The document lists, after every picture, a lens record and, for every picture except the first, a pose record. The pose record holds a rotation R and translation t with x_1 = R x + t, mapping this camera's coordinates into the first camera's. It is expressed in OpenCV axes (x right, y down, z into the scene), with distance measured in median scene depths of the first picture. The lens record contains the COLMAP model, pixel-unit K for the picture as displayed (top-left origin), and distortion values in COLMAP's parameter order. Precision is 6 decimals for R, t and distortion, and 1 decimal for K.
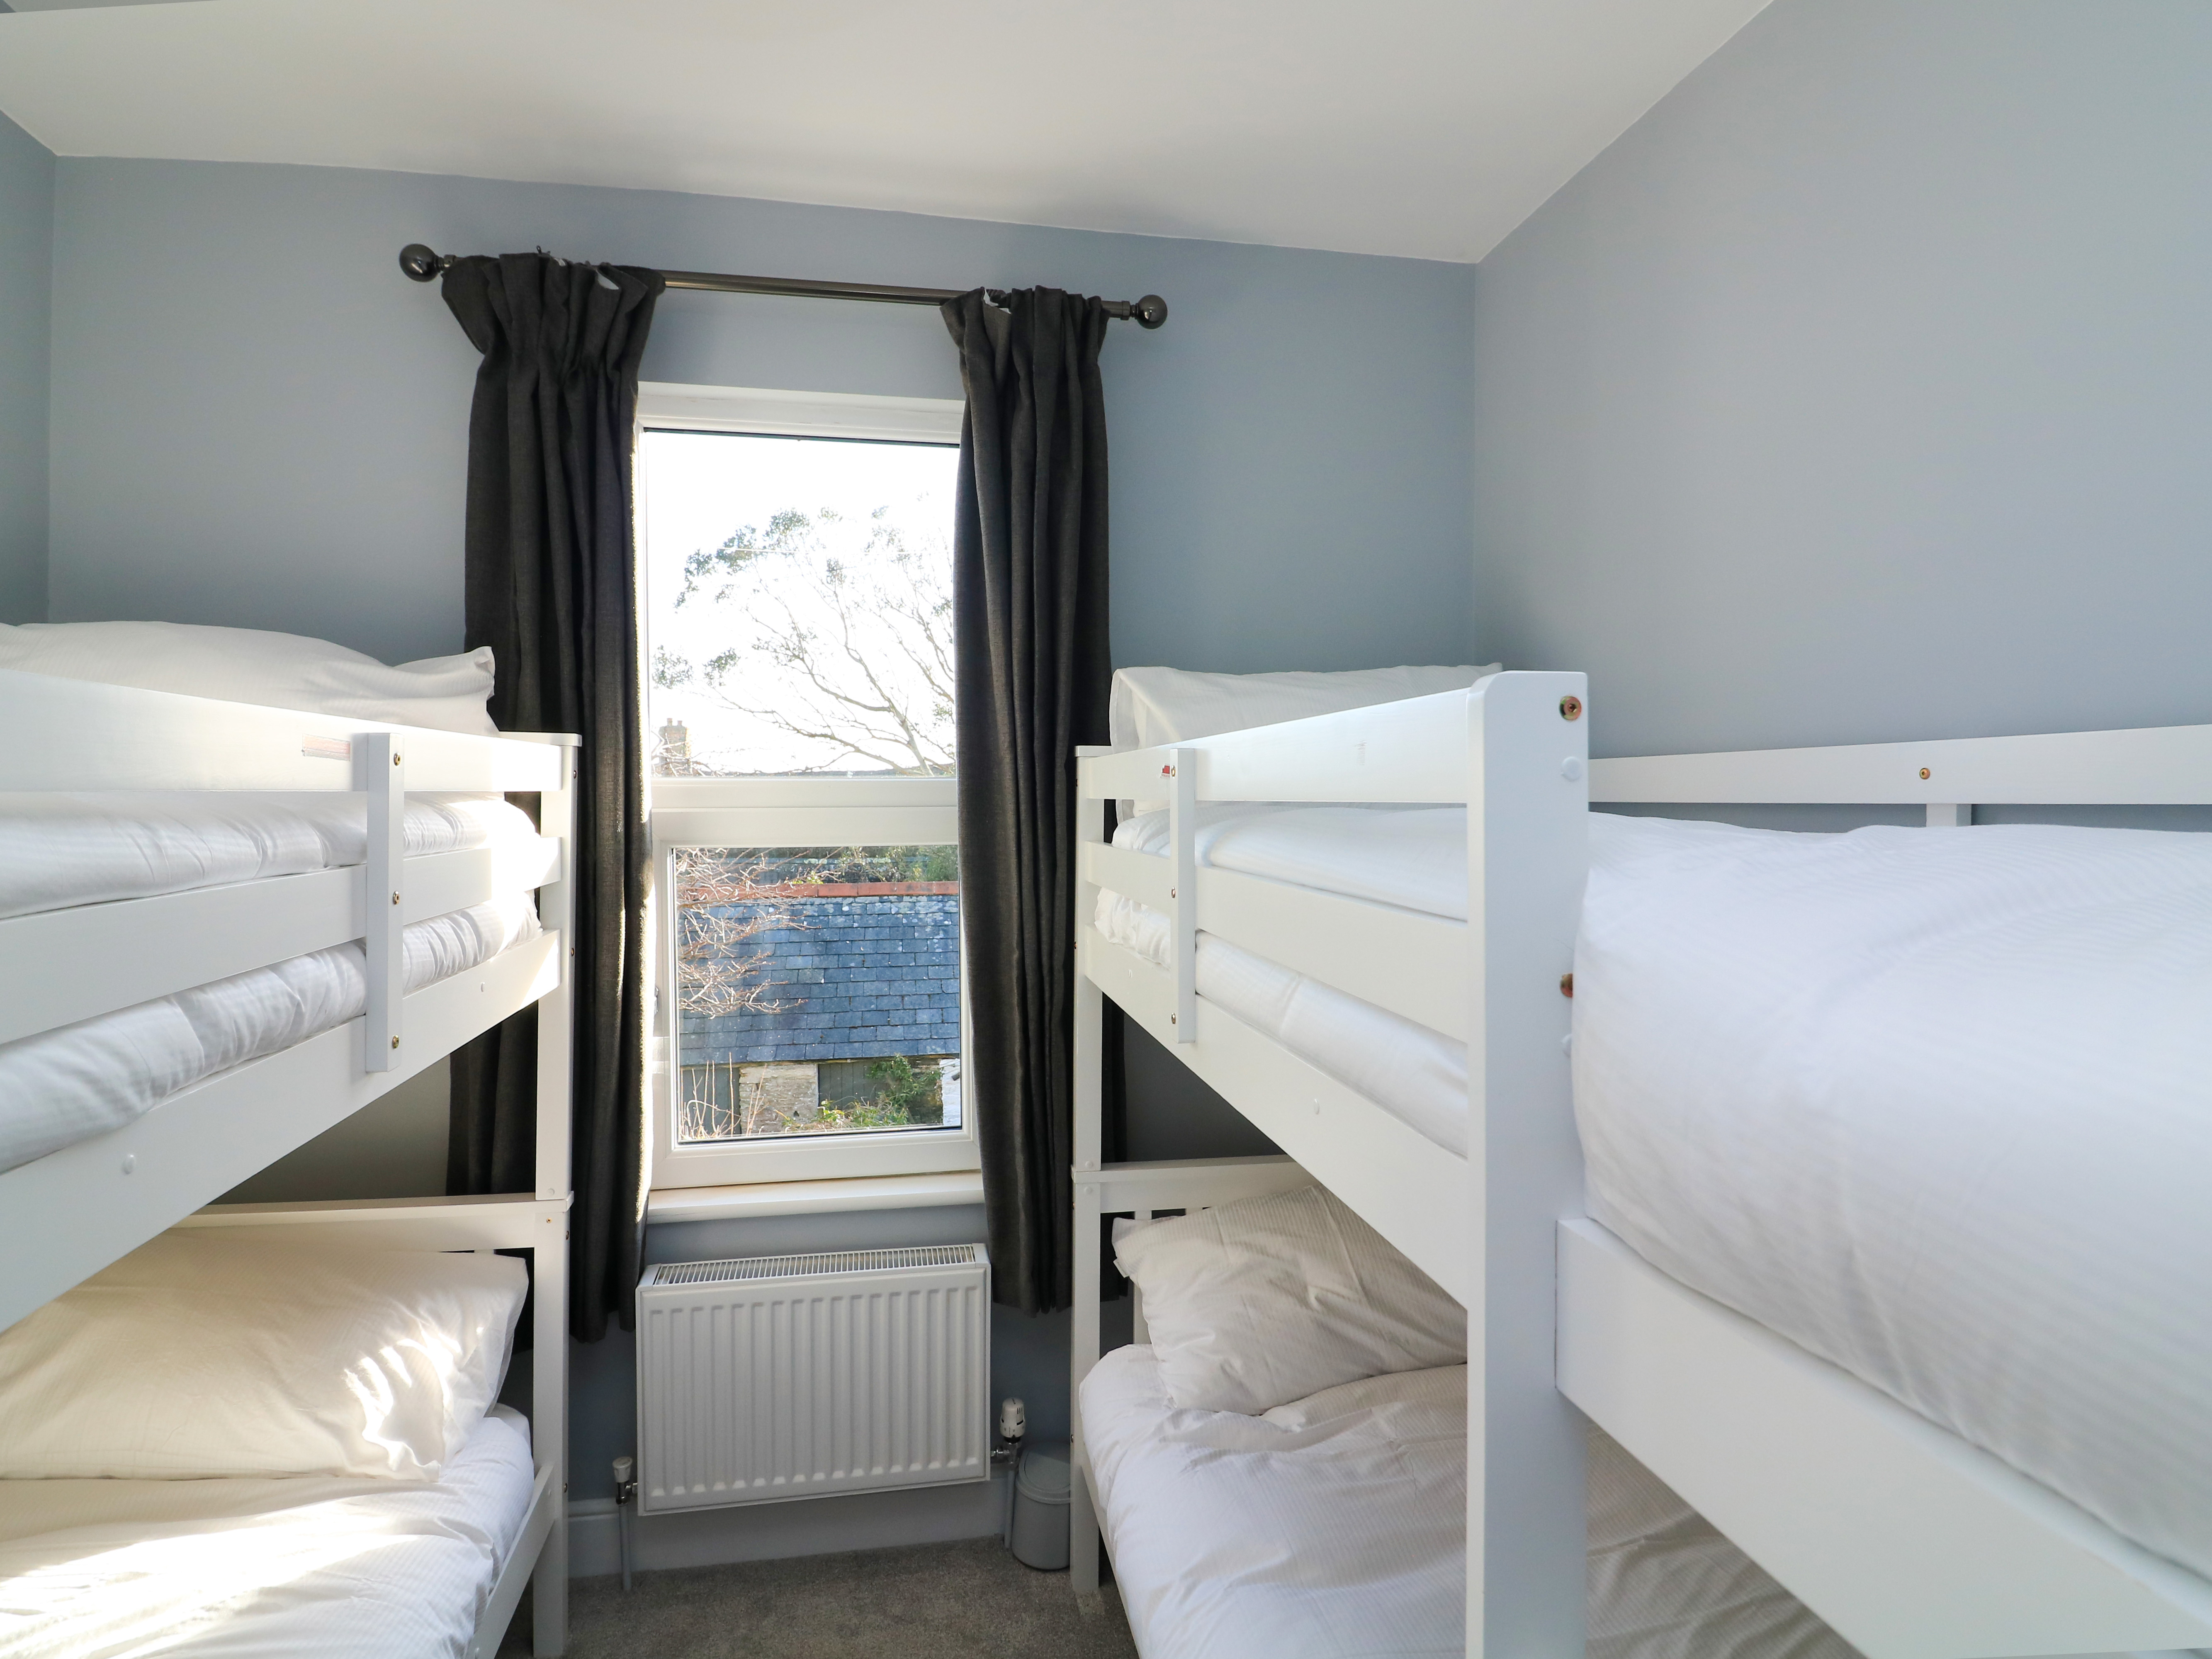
lens RADIAL K [[1274.9, 0, 1106.0], [0, 1274.9, 829.5], [0, 0, 1]] dist [0.001774, -0.015546]
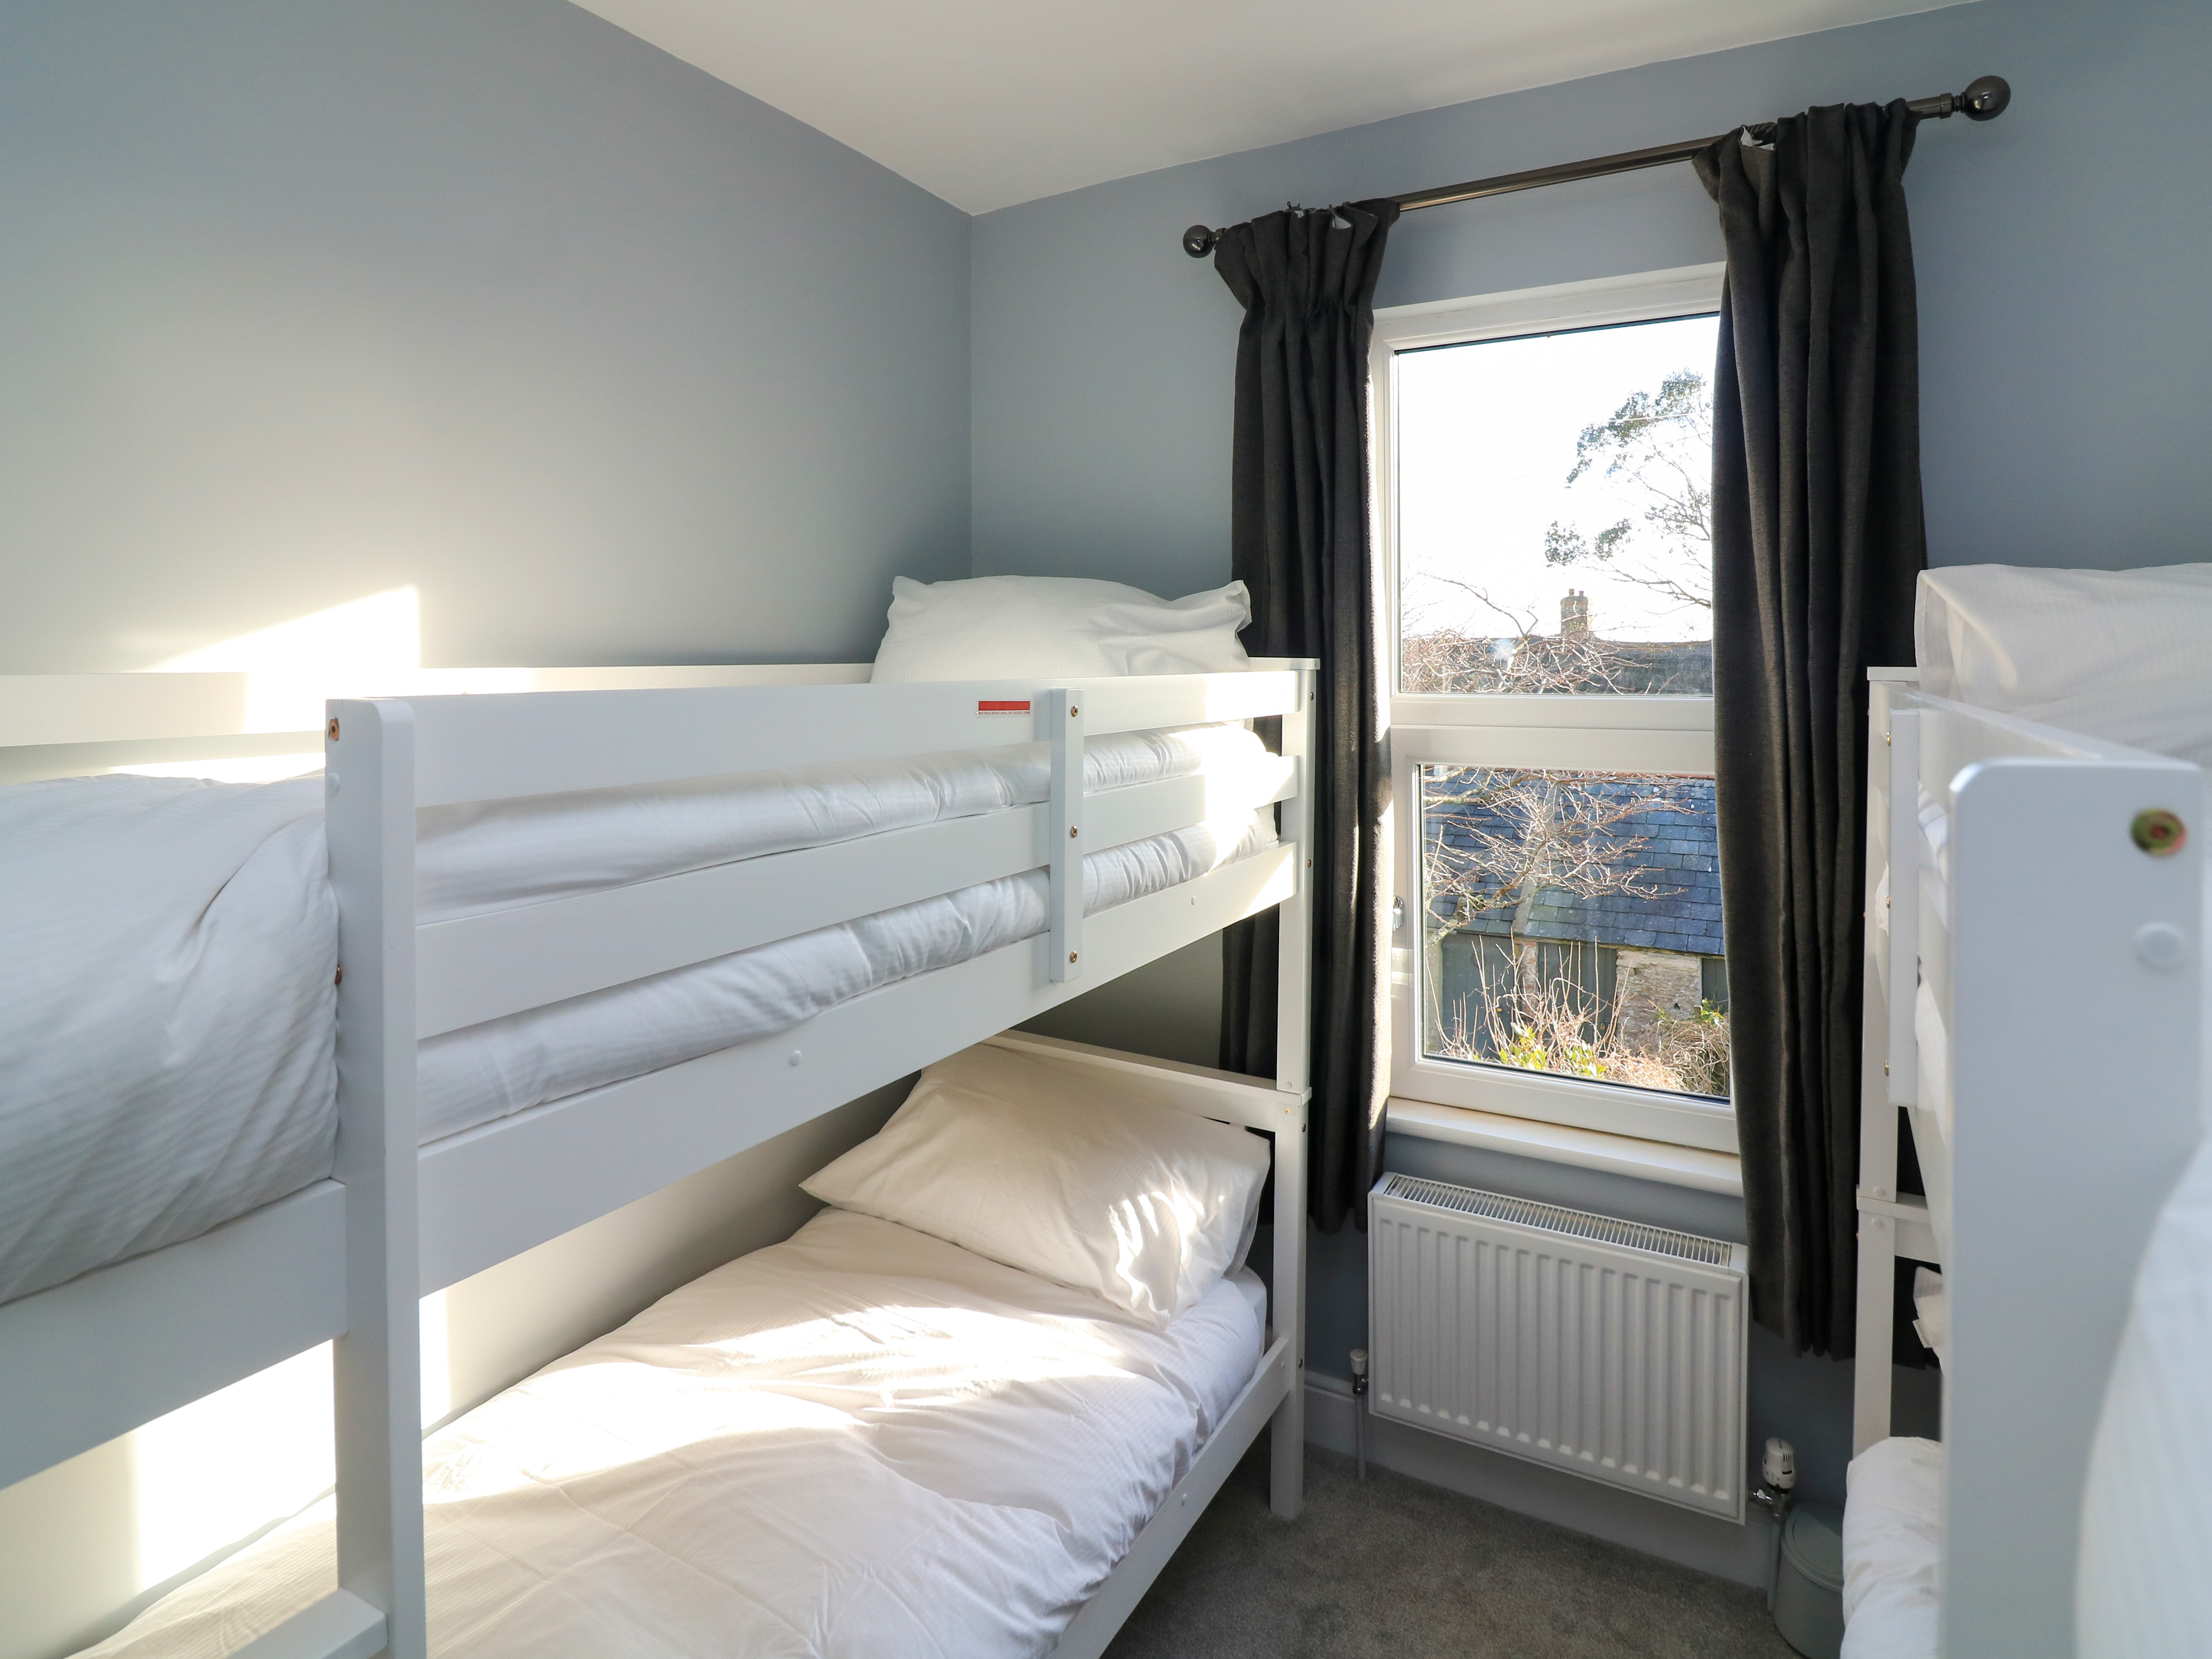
lens RADIAL K [[1241.0, 0, 1109.1], [0, 1241.0, 702.0], [0, 0, 1]] dist [0.003121, -0.011095]
pose [[0.770907, 0.016182, -0.636742, 0.107916], [-0.013375, 0.999868, 0.009217, -0.045358], [0.636808, 0.001411, 0.771021, 0.099103]]
